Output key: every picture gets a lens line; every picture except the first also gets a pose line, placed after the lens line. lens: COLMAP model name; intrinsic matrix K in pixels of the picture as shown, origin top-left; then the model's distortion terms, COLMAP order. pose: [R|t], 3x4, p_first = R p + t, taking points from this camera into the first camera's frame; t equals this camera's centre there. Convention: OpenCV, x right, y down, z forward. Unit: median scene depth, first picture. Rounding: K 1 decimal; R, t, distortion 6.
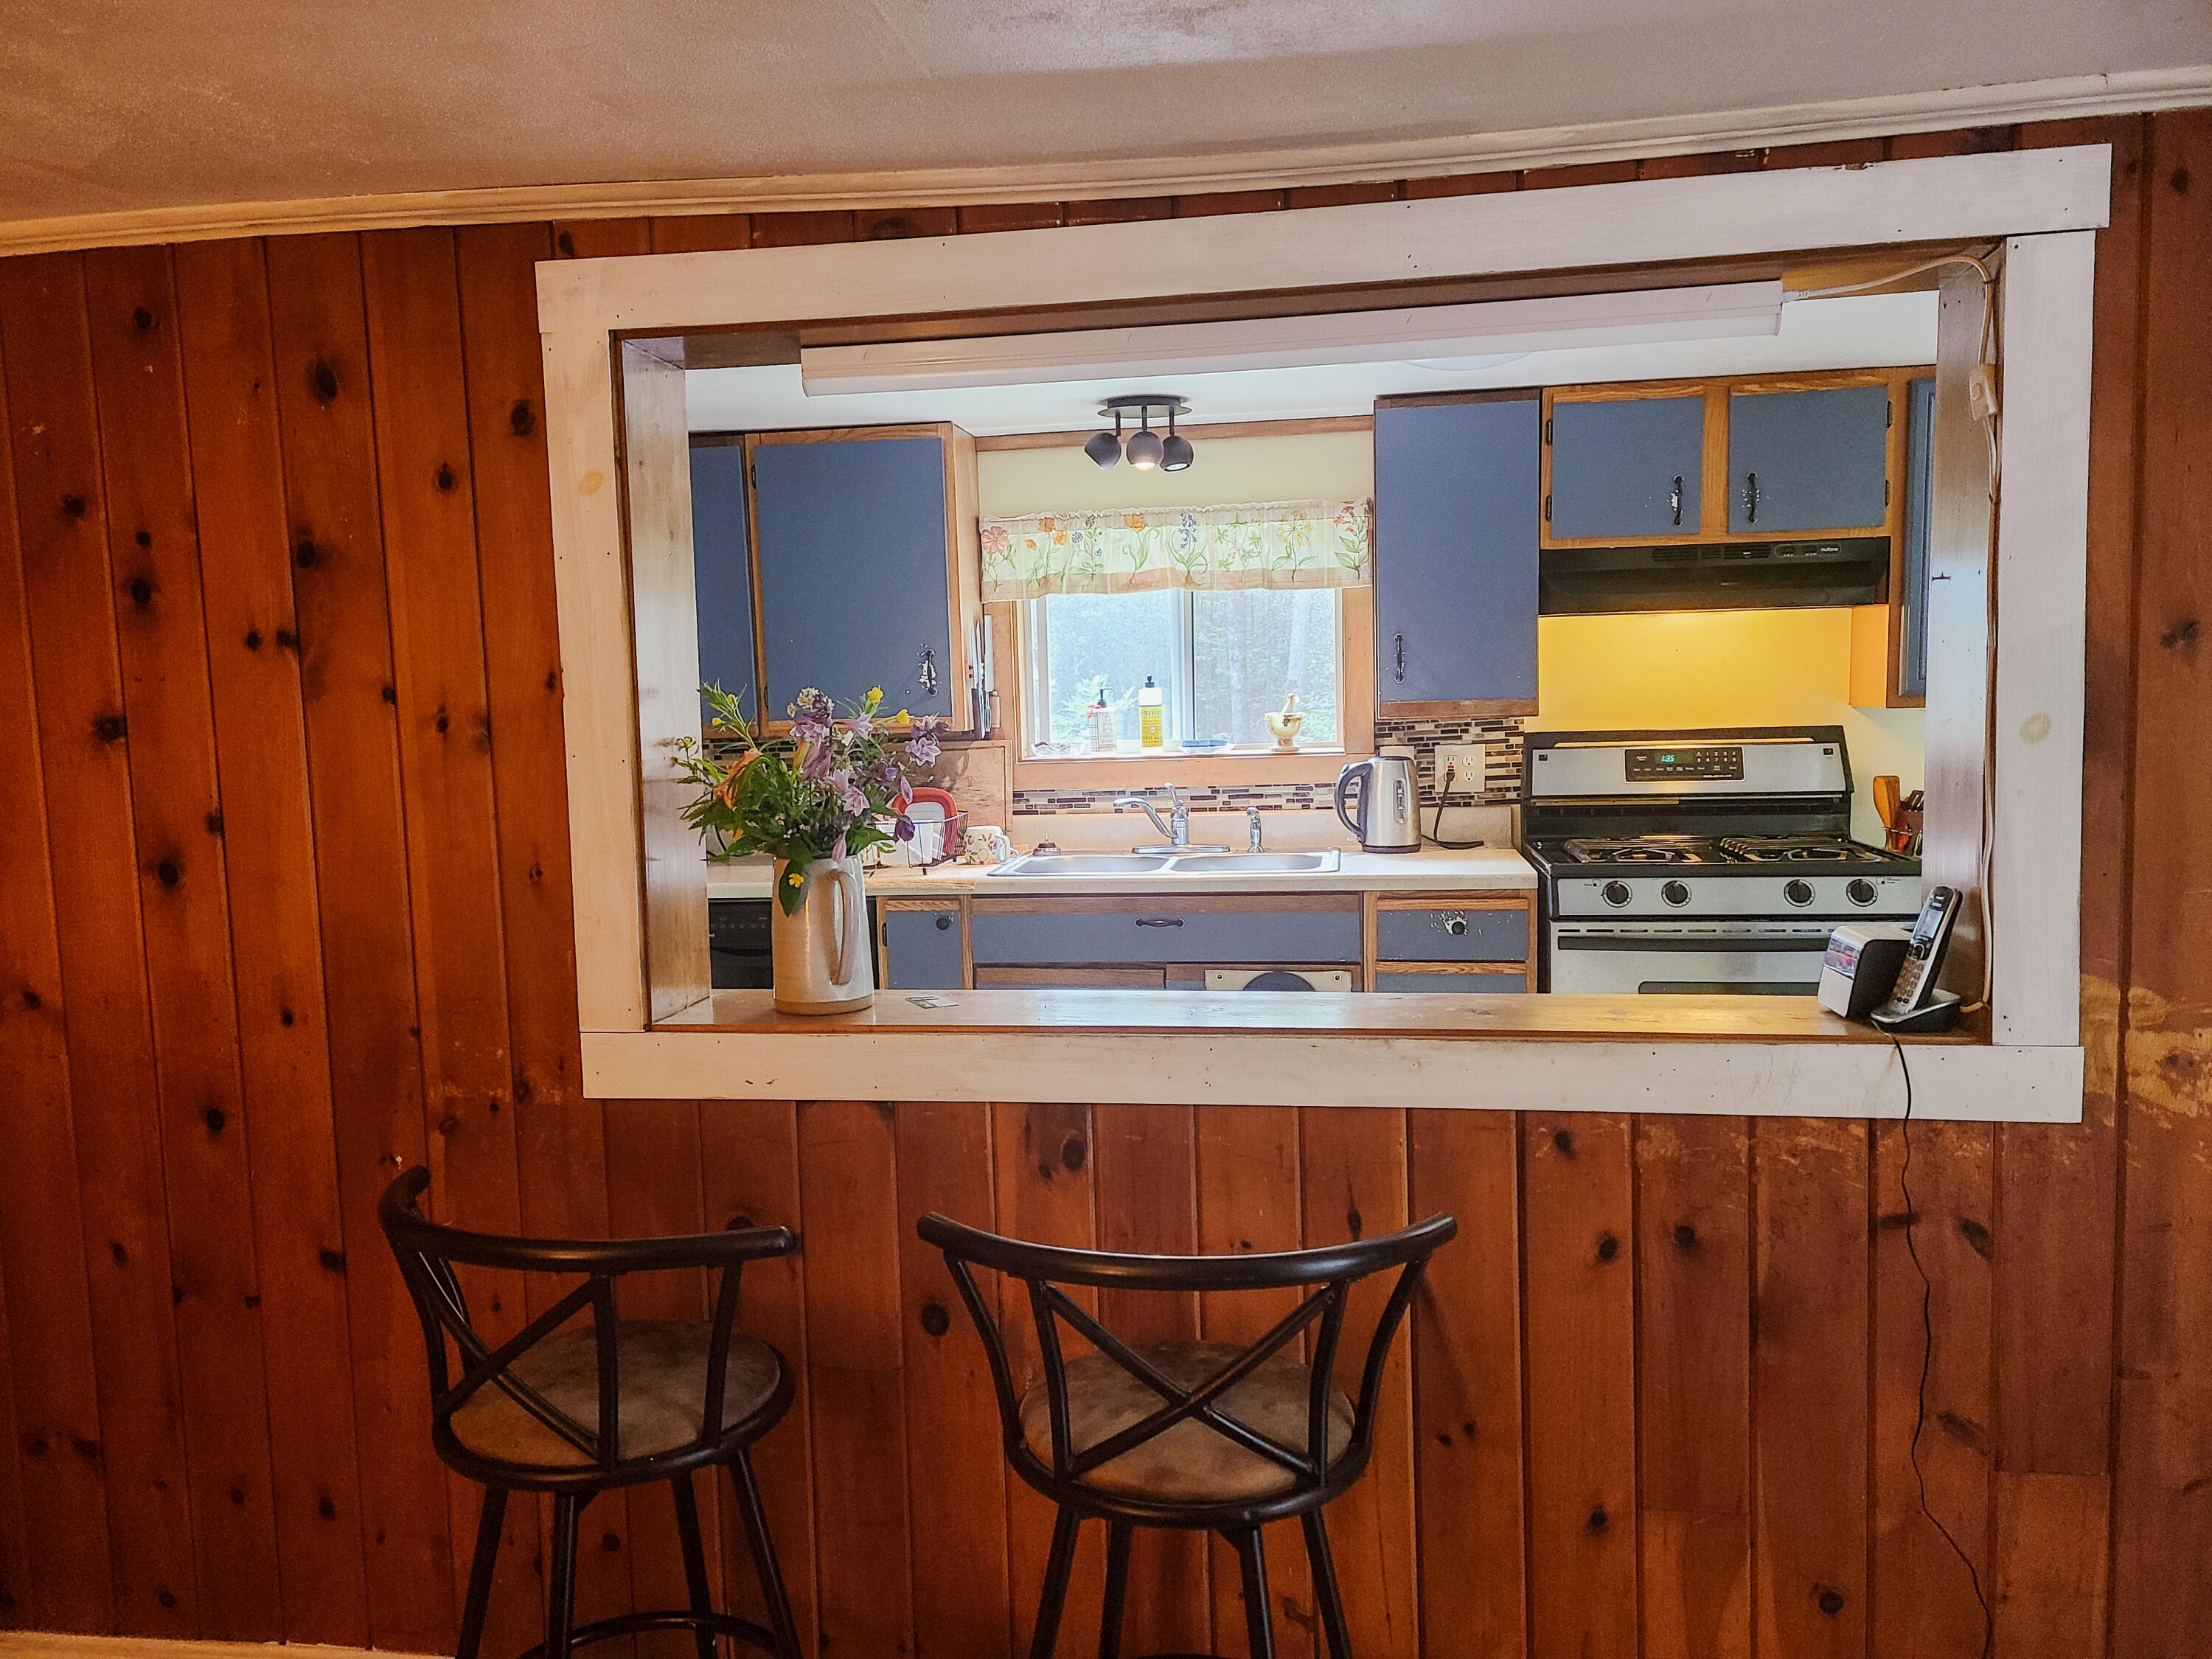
lens RADIAL K [[1613.8, 0, 1106.0], [0, 1613.8, 829.5], [0, 0, 1]] dist [0.074409, 0.000897]
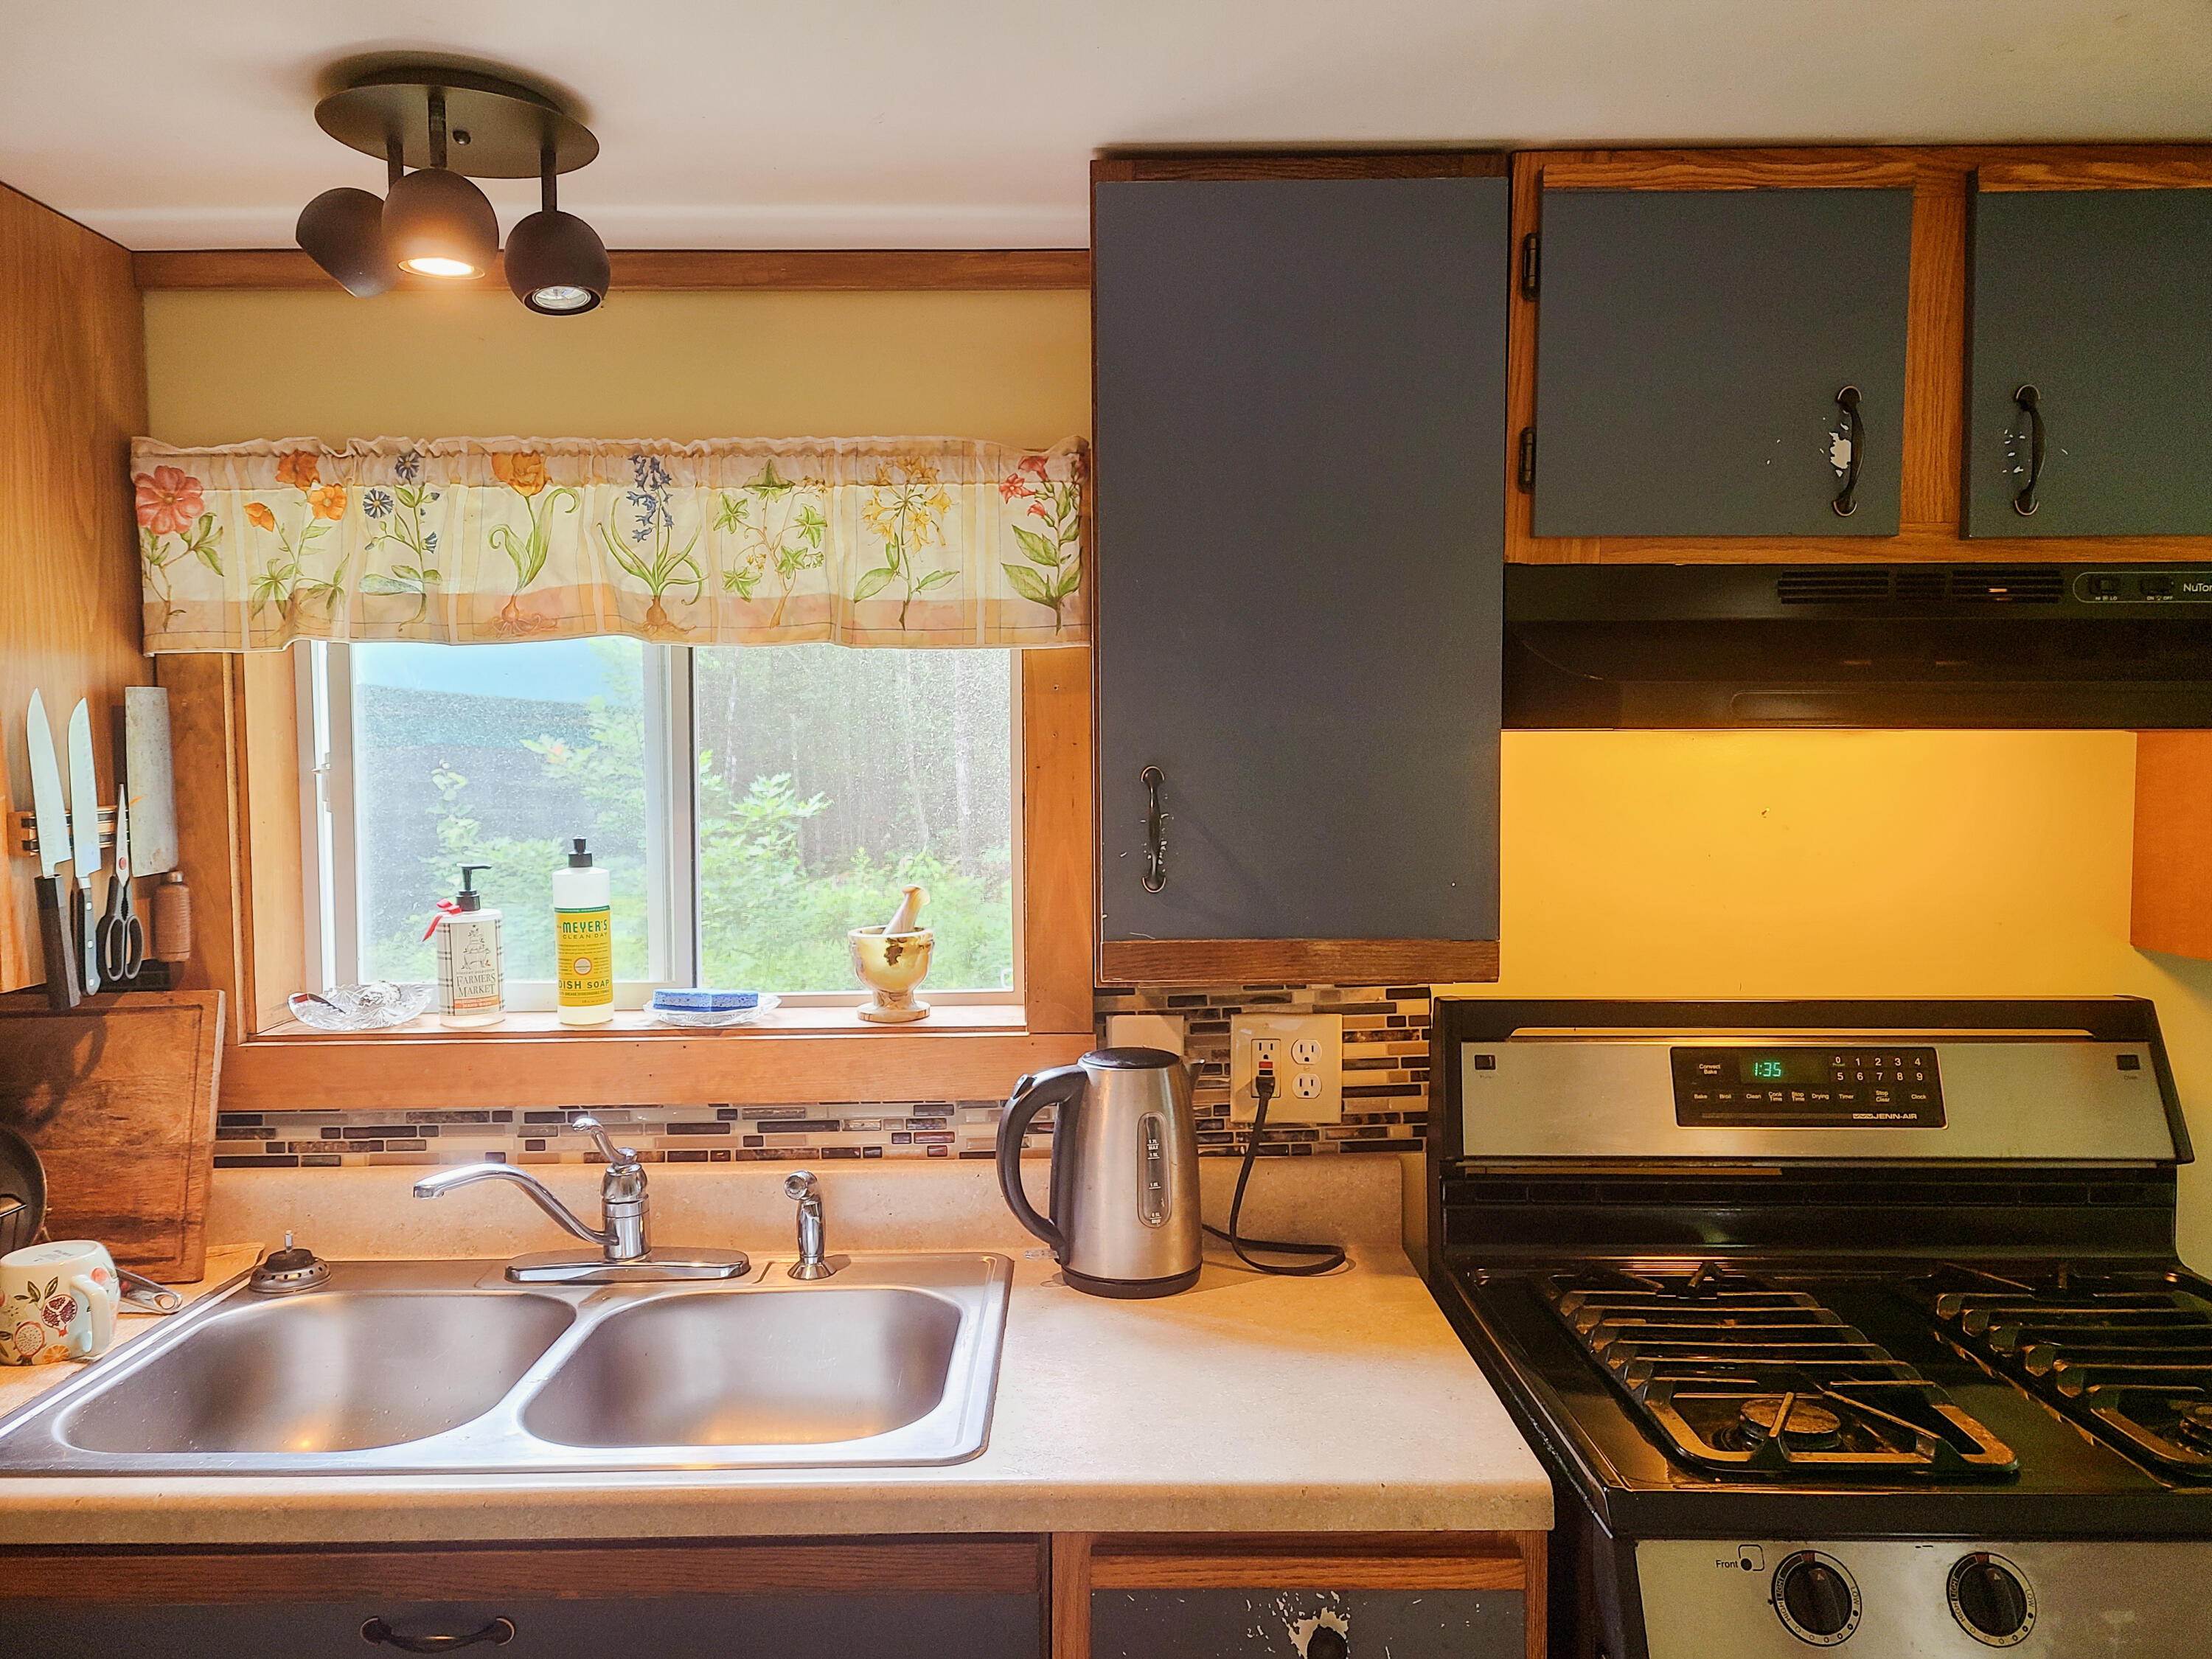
lens RADIAL K [[1449.9, 0, 1106.0], [0, 1449.9, 829.5], [0, 0, 1]] dist [0.047578, -0.000268]
pose [[0.987229, 0.013168, 0.158761, 0.108006], [-0.006162, 0.998989, -0.044541, -0.084960], [-0.159187, 0.042994, 0.986312, 0.622219]]
